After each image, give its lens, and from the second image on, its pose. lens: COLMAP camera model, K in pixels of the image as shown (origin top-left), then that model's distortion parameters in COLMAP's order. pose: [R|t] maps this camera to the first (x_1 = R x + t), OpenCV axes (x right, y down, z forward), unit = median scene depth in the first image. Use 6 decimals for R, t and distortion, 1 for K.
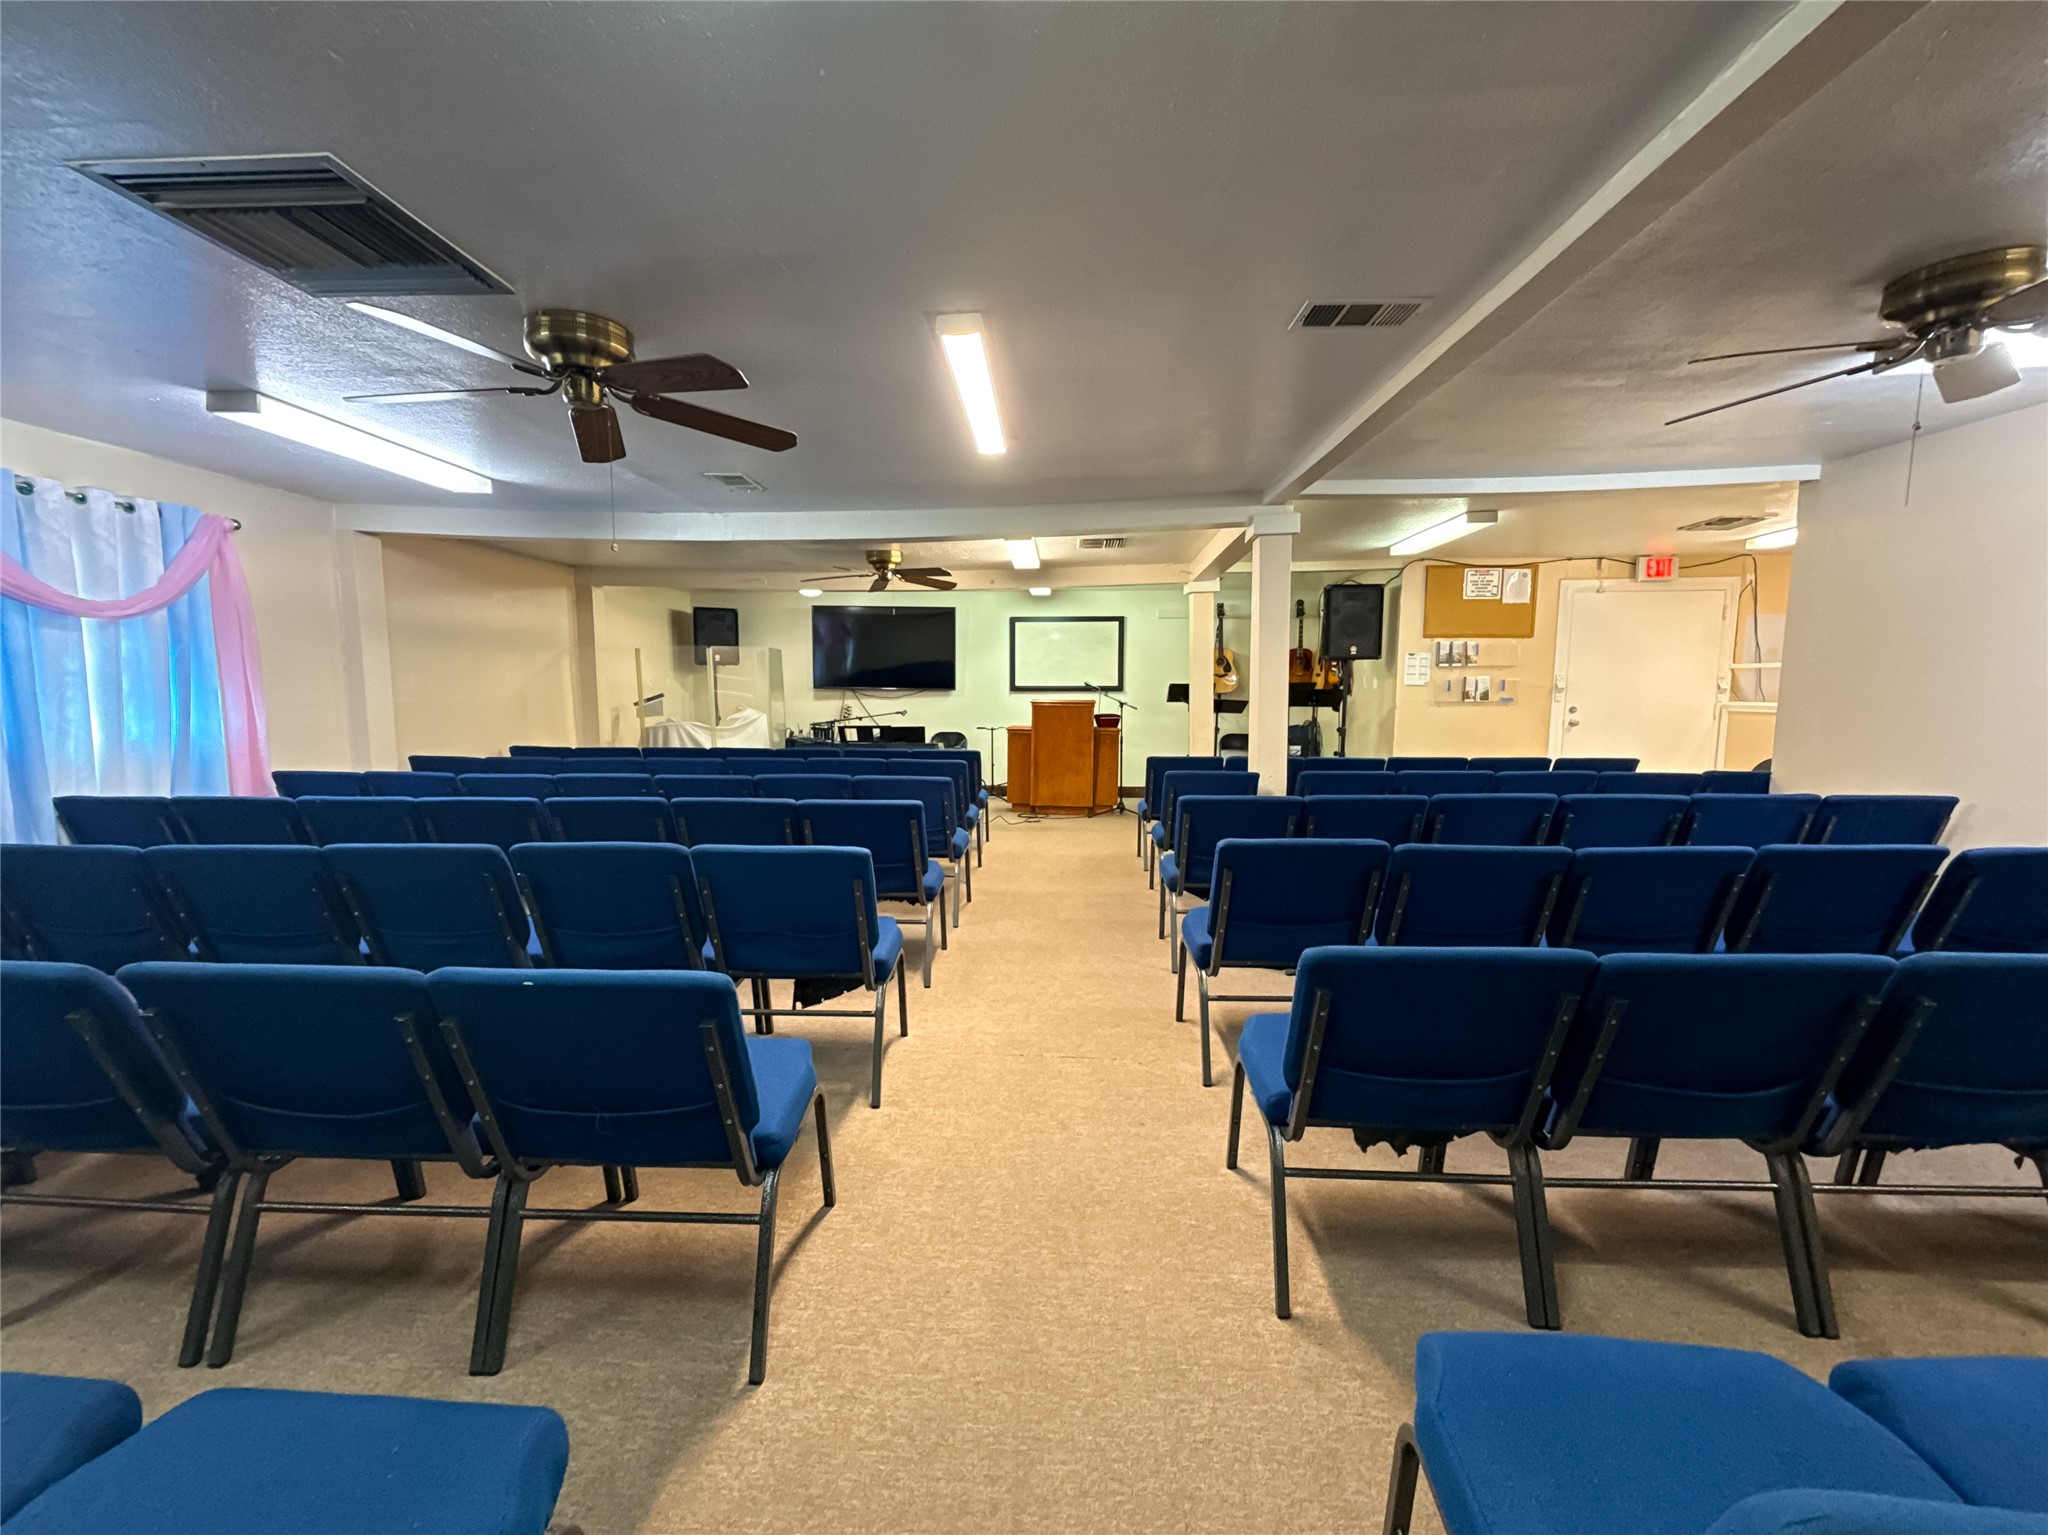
lens RADIAL K [[869.6, 0, 1024.0], [0, 869.6, 767.5], [0, 0, 1]] dist [0.000721, 0.000112]
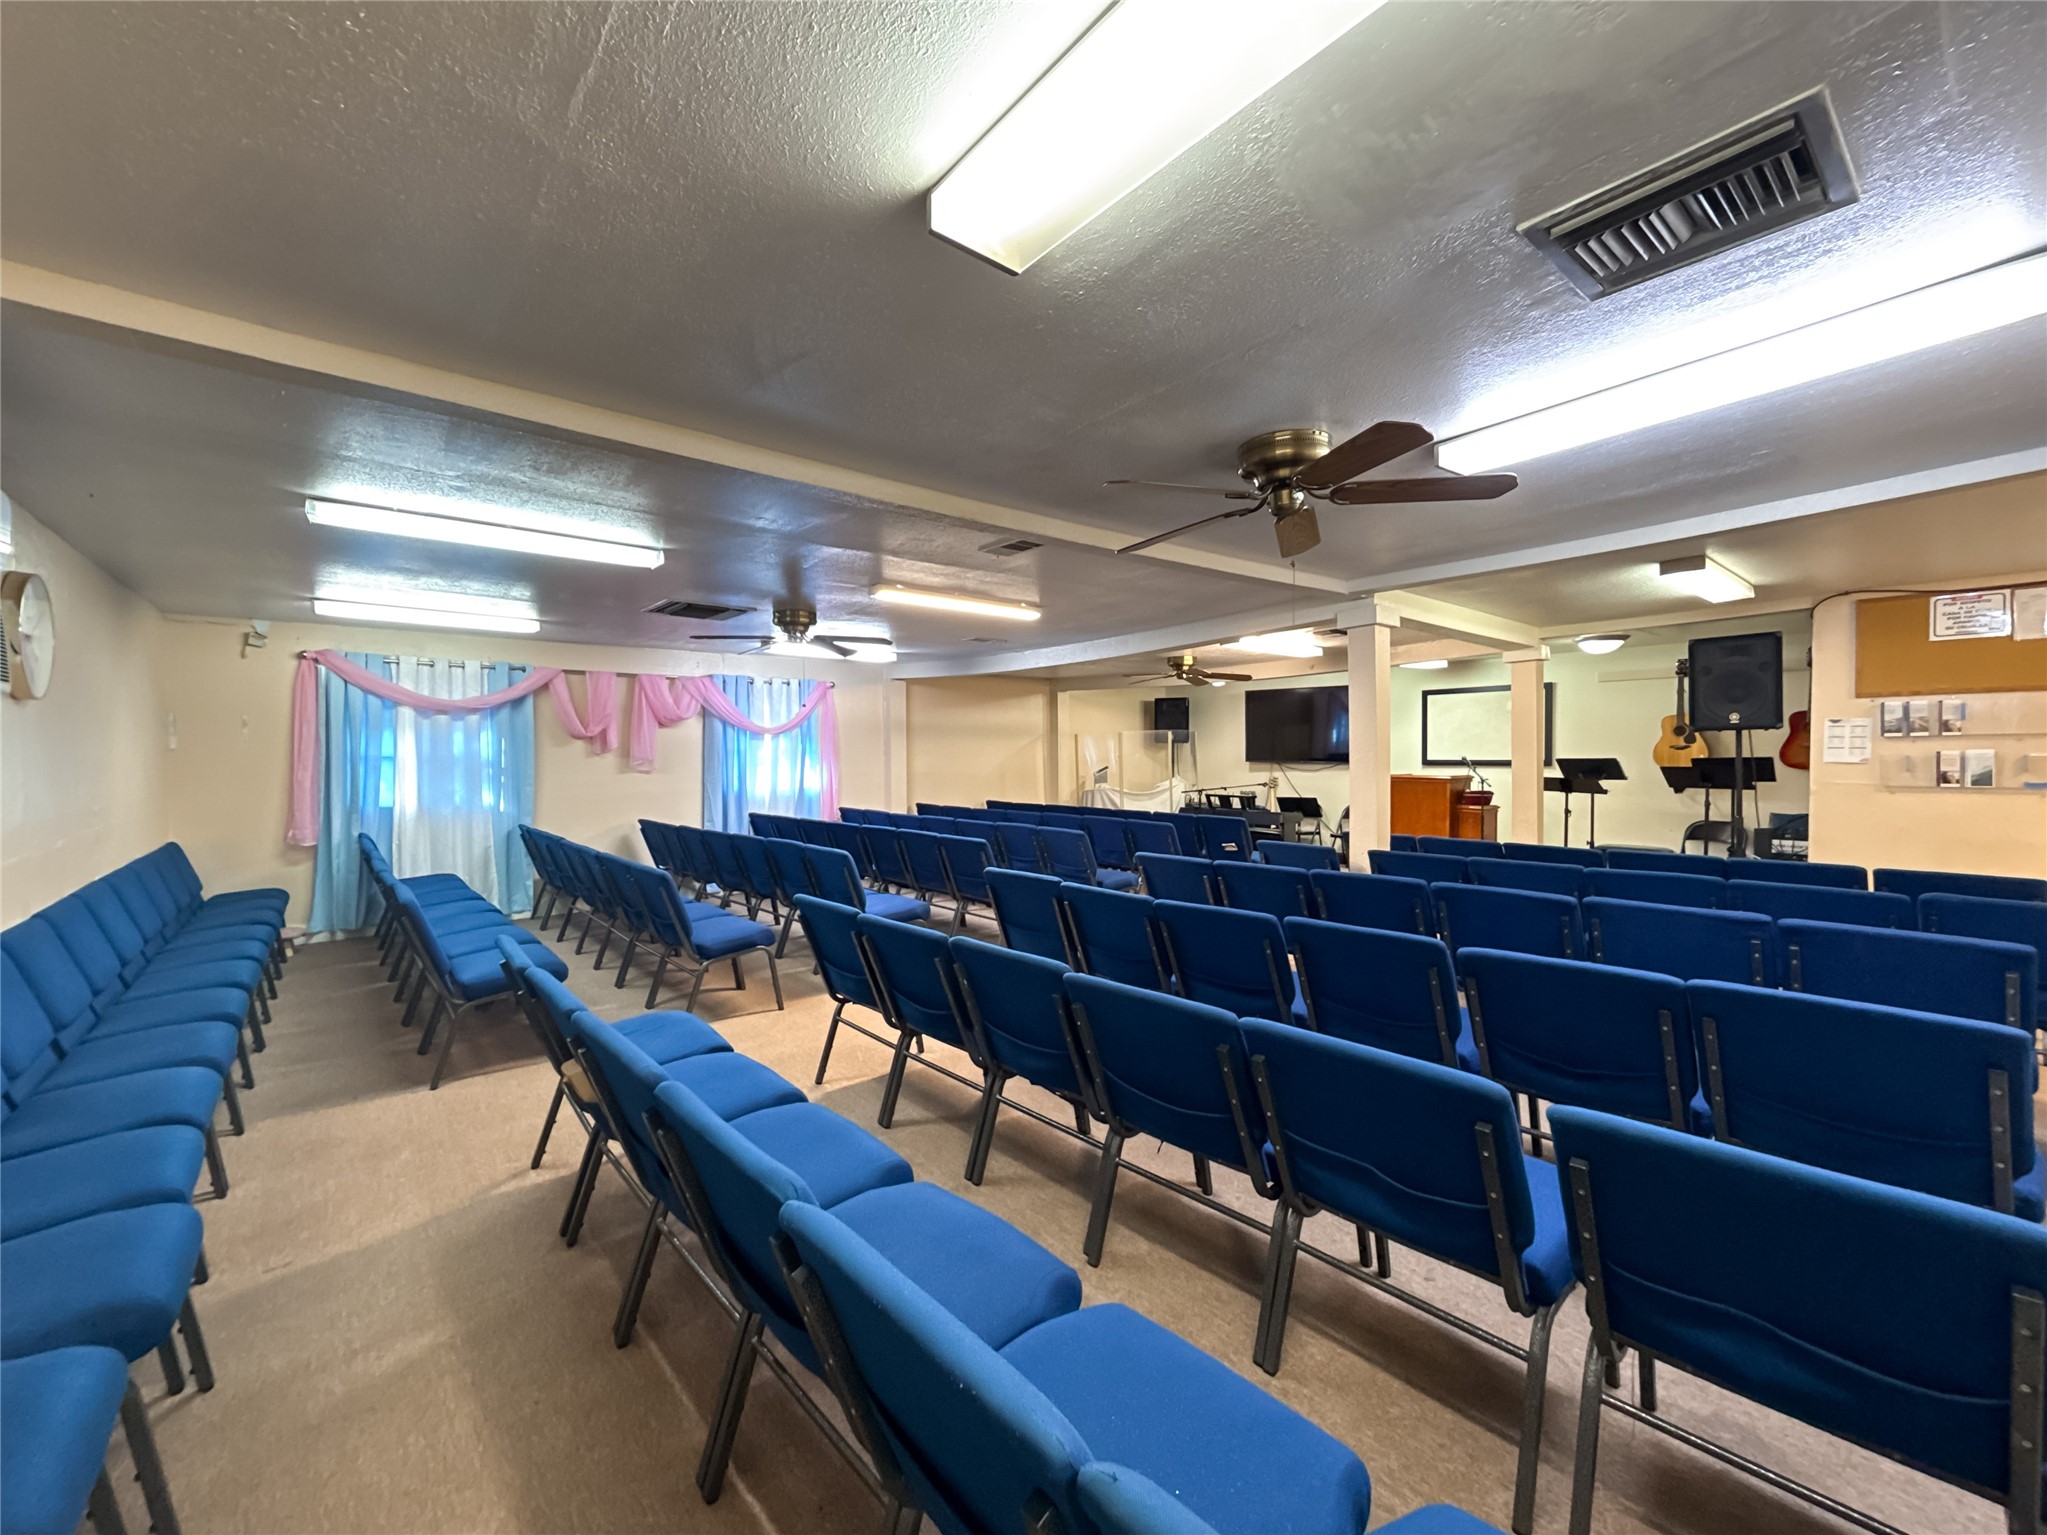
lens RADIAL K [[869.2, 0, 1023.5], [0, 869.2, 767.5], [0, 0, 1]] dist [0.000721, 0.000112]
pose [[0.660268, 0.009134, -0.750975, 0.544446], [-0.064541, 0.996917, -0.044620, -0.013670], [0.748252, 0.077930, 0.658821, 0.003011]]
